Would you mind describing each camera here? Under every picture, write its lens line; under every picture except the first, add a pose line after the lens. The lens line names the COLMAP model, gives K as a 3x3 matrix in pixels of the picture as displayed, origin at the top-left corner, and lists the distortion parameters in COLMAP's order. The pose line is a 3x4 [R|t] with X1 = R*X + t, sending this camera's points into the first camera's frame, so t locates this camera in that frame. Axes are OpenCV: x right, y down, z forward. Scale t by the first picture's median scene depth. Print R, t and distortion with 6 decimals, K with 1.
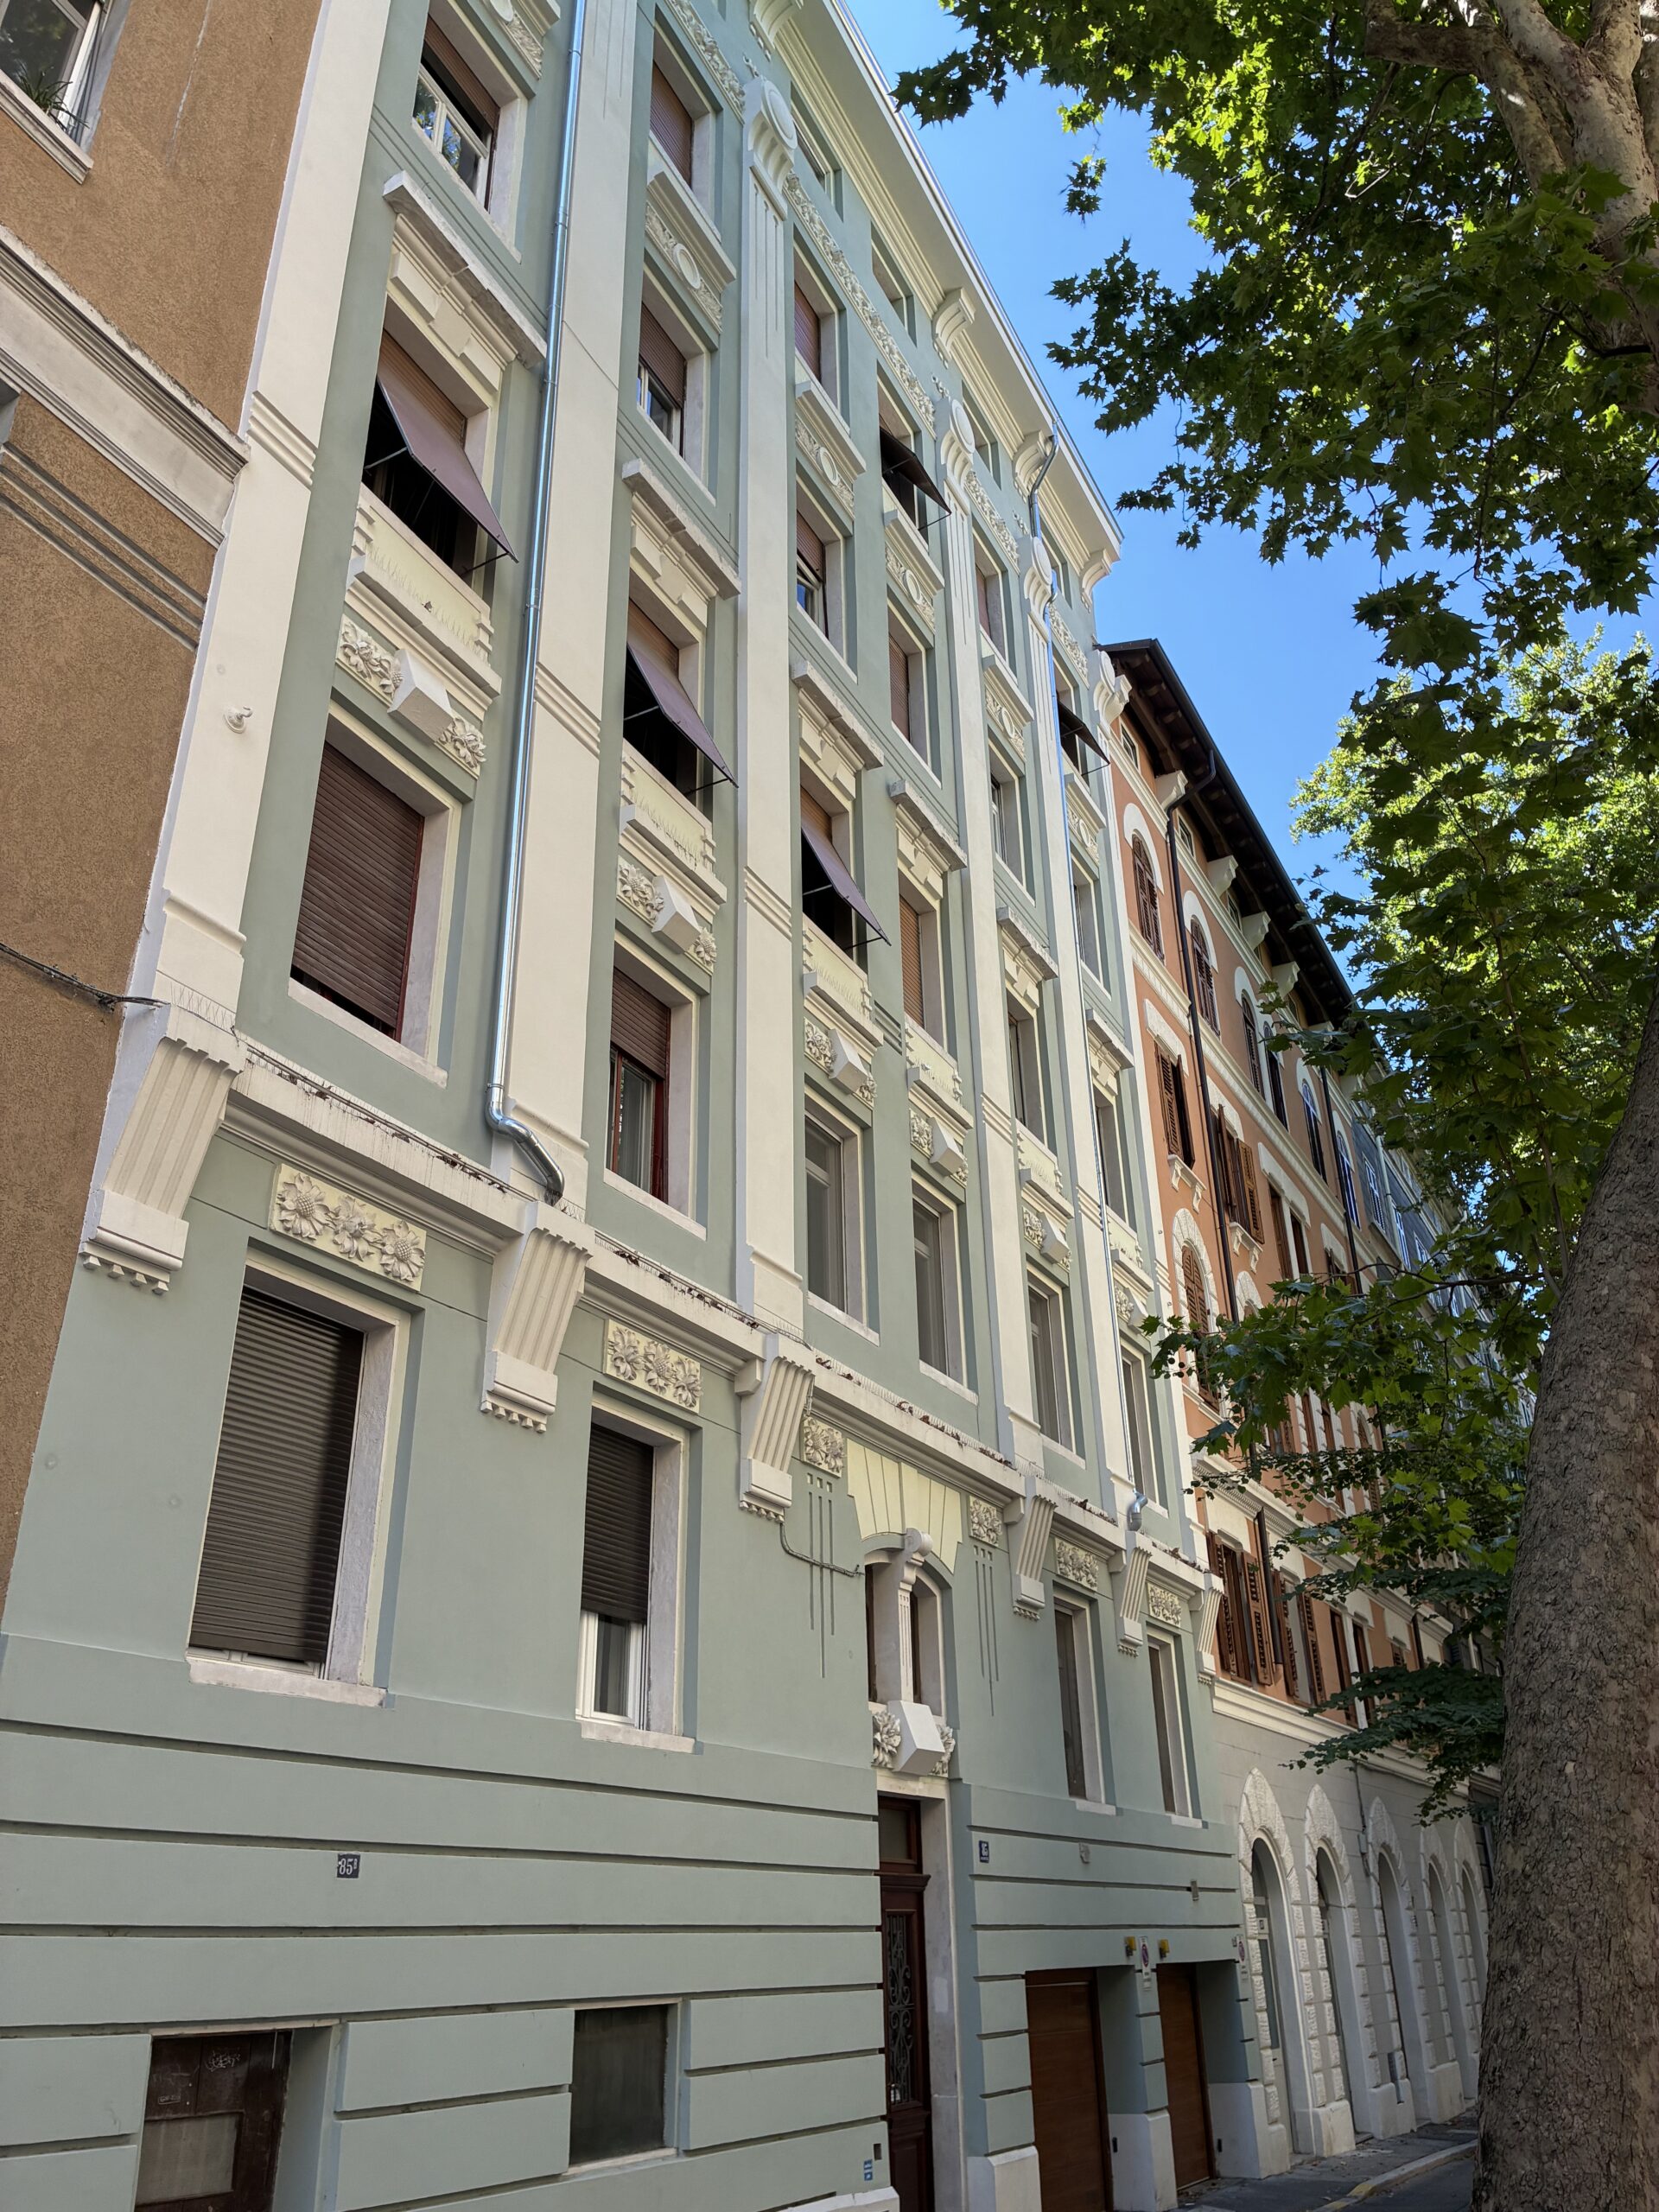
lens RADIAL K [[1692.4, 0, 838.4], [0, 1692.4, 1099.8], [0, 0, 1]] dist [0.055336, -0.071421]
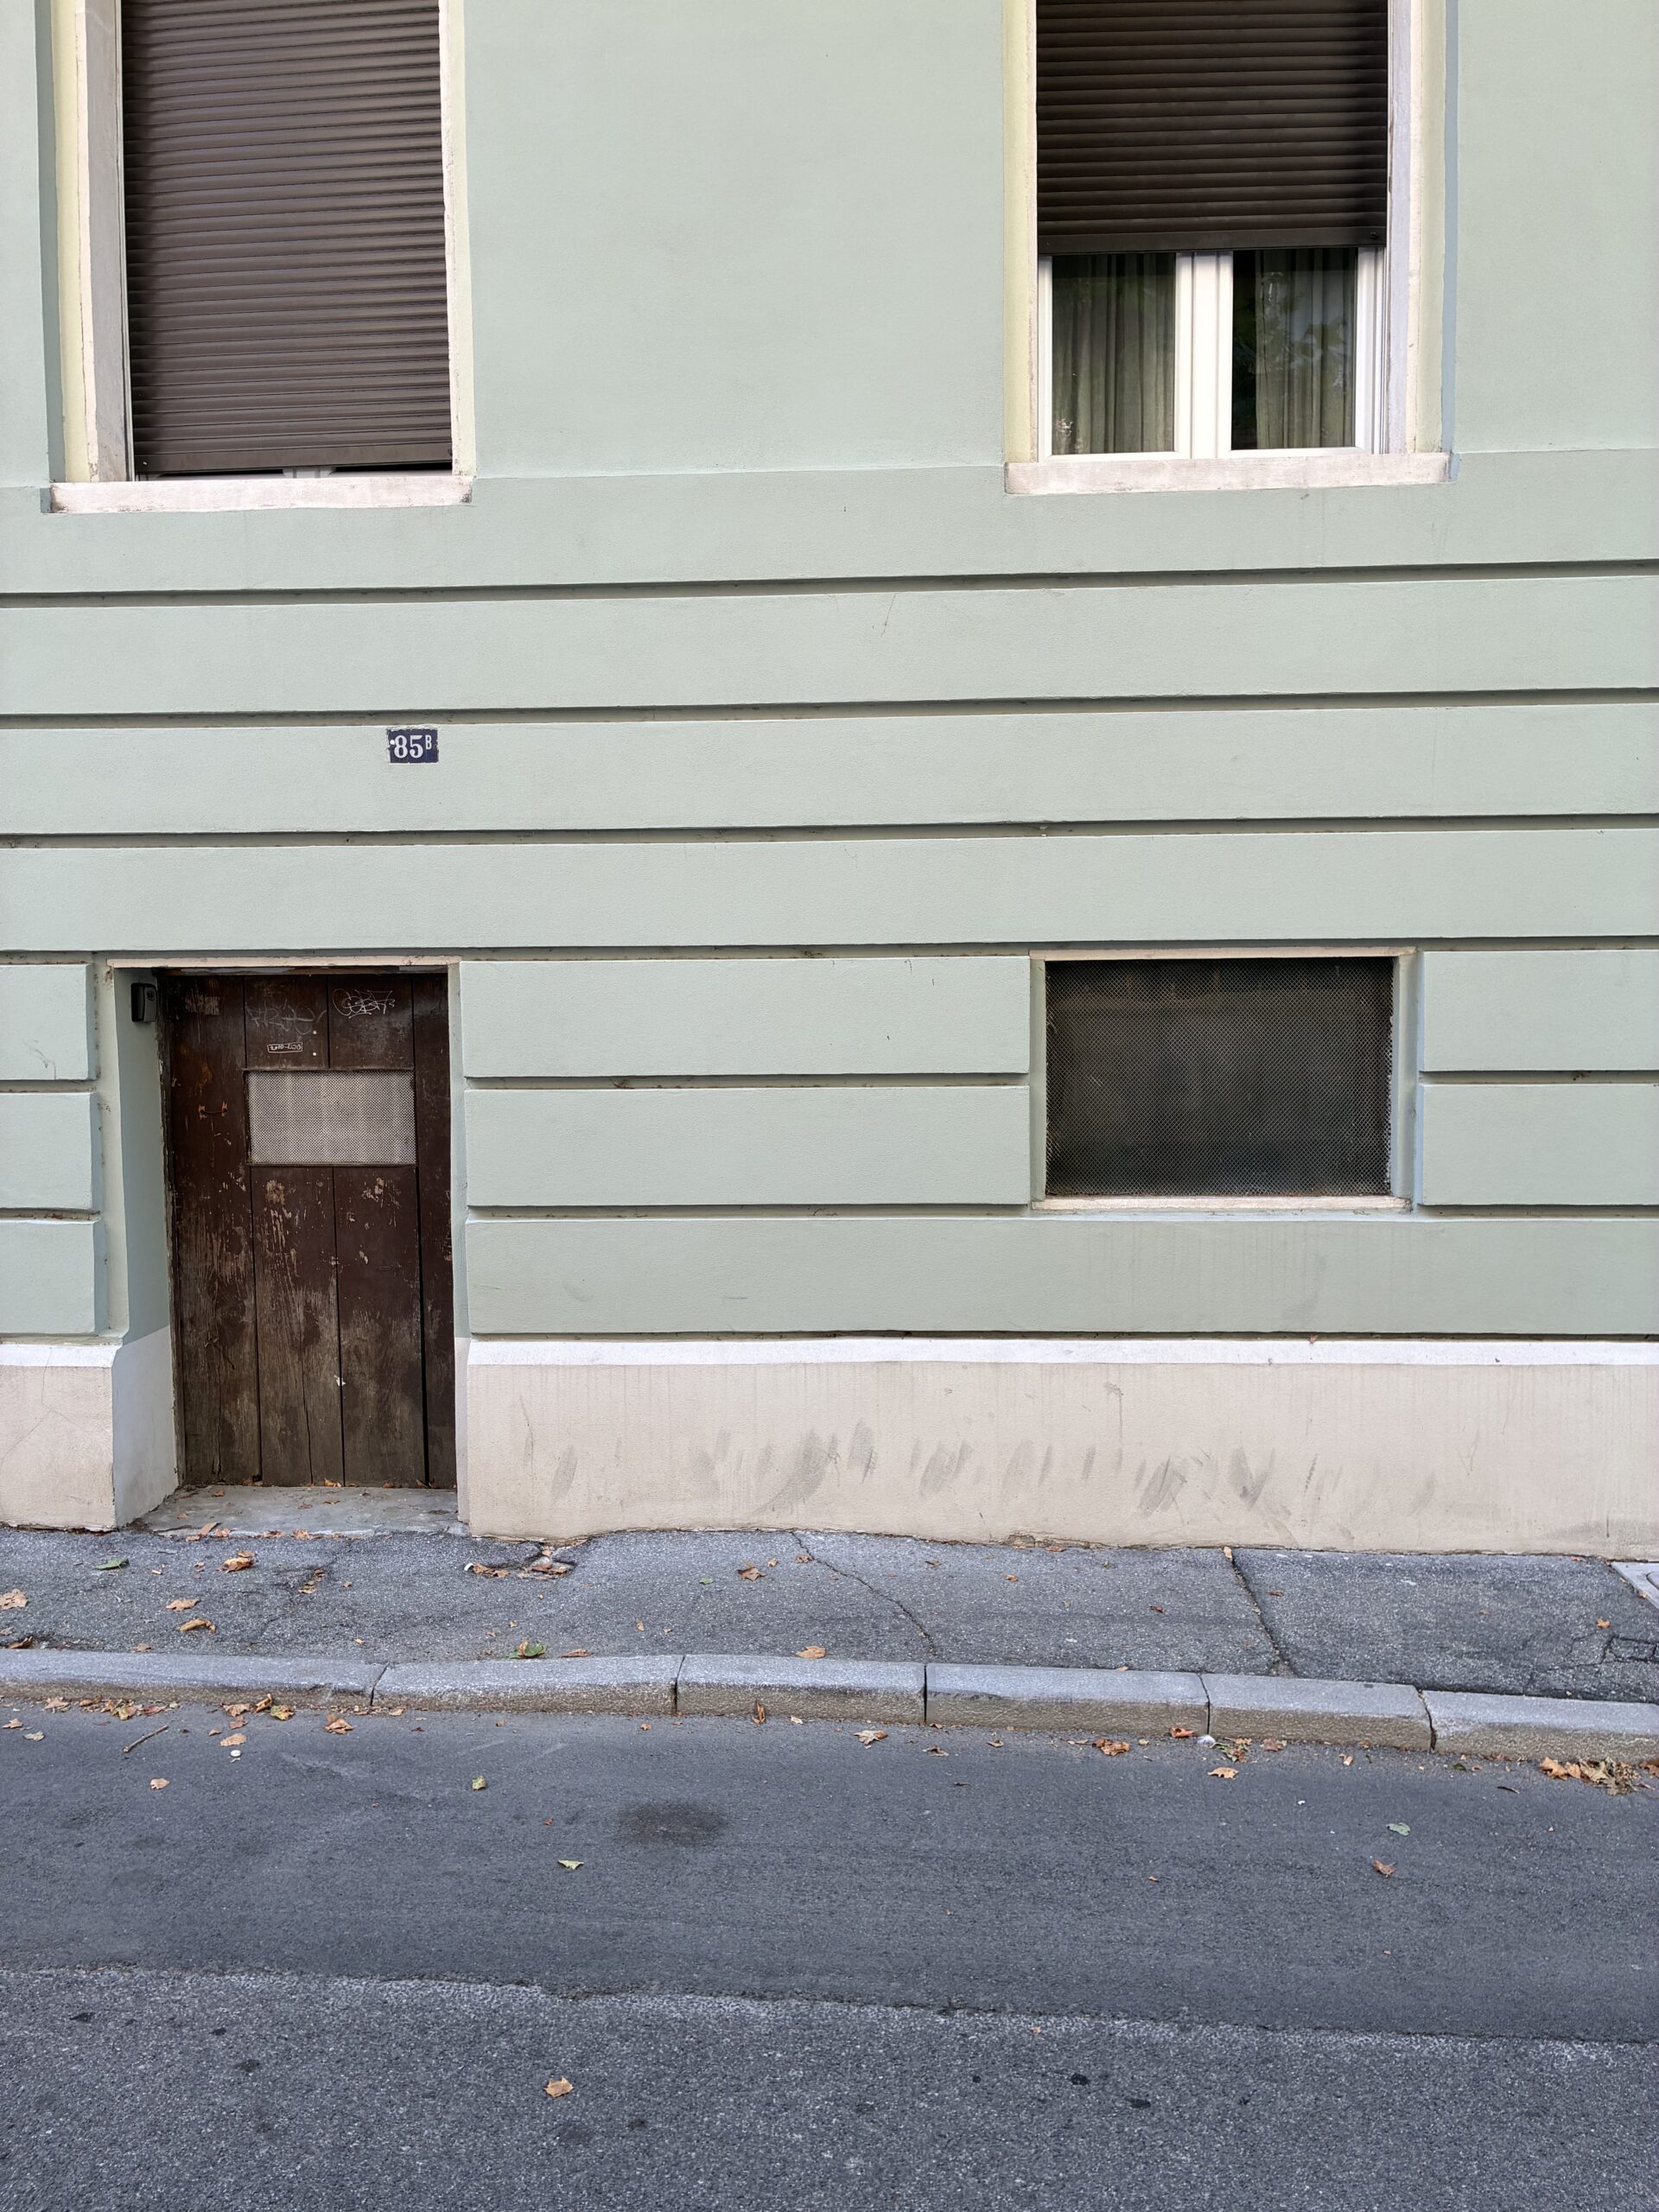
lens RADIAL K [[1692.4, 0, 838.4], [0, 1692.4, 1099.8], [0, 0, 1]] dist [0.055336, -0.071421]
pose [[0.429771, 0.073182, -0.899967, 0.167533], [0.403006, 0.876379, 0.263716, 0.211017], [0.808012, -0.476029, 0.347150, 0.386688]]
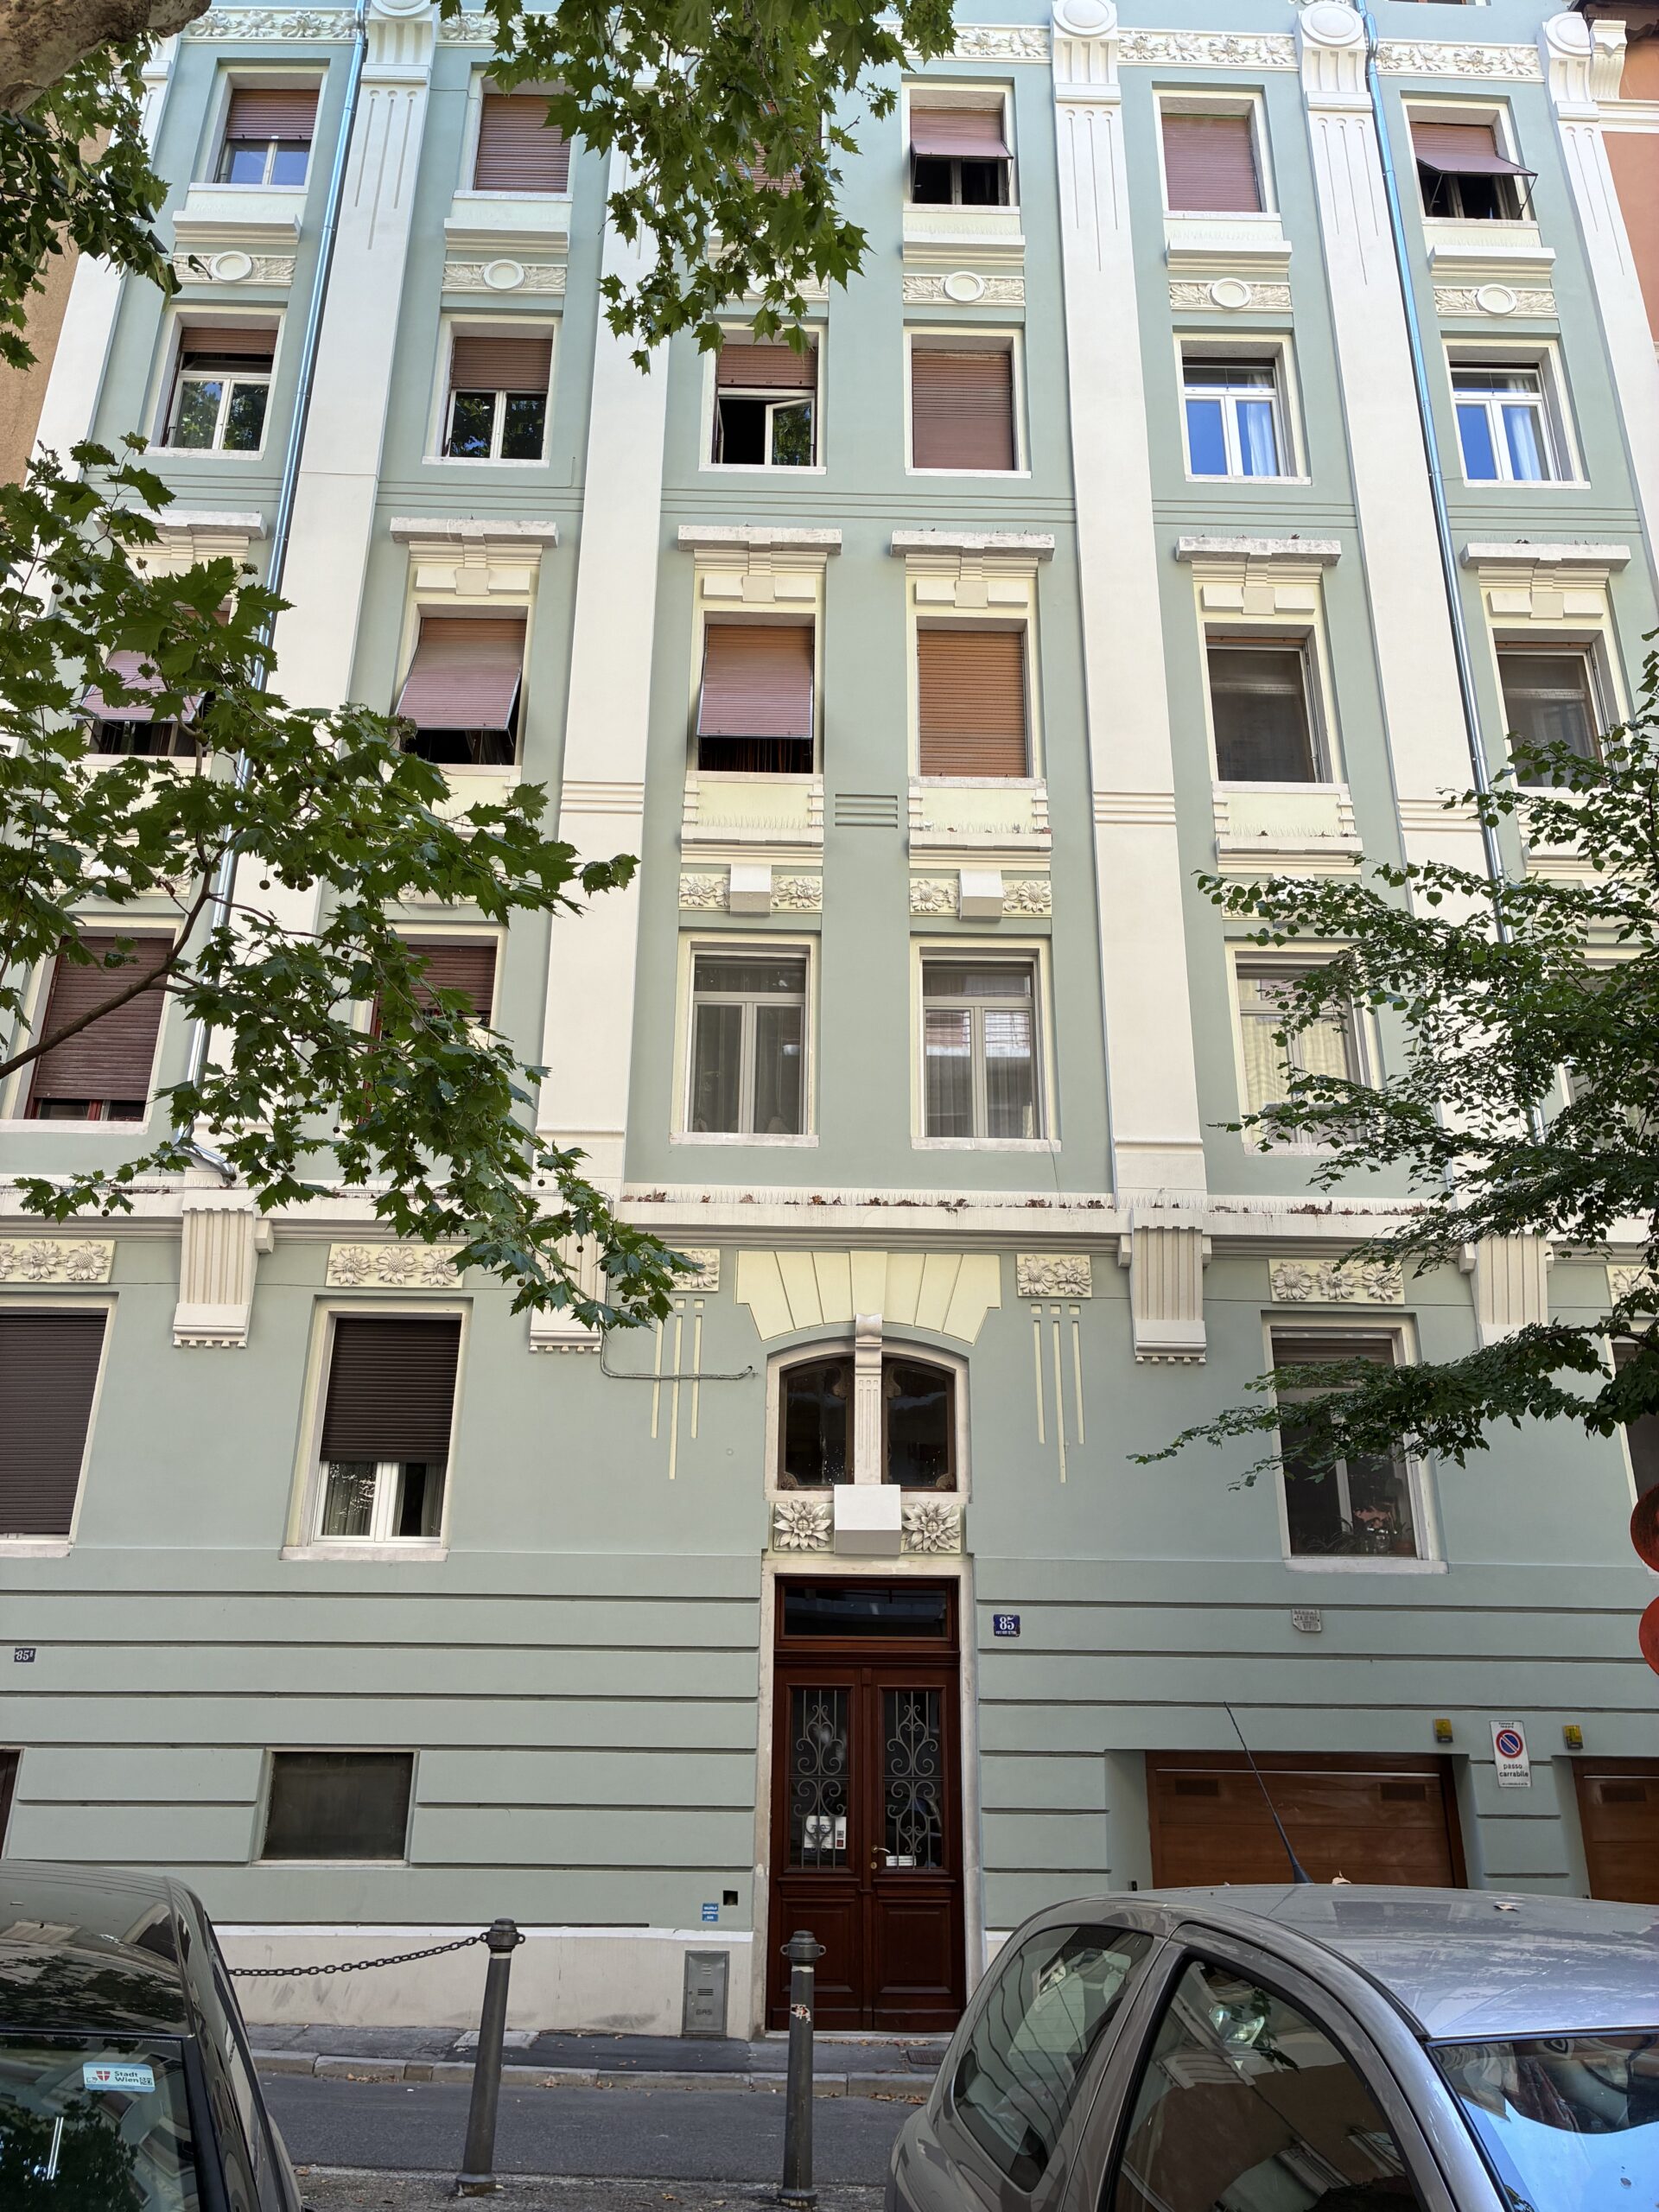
lens RADIAL K [[1692.4, 0, 838.4], [0, 1692.4, 1099.8], [0, 0, 1]] dist [0.055336, -0.071421]
pose [[0.494244, -0.306152, -0.813630, 0.707321], [0.368470, 0.921479, -0.122904, 0.204818], [0.787371, -0.239054, 0.568243, 0.372576]]
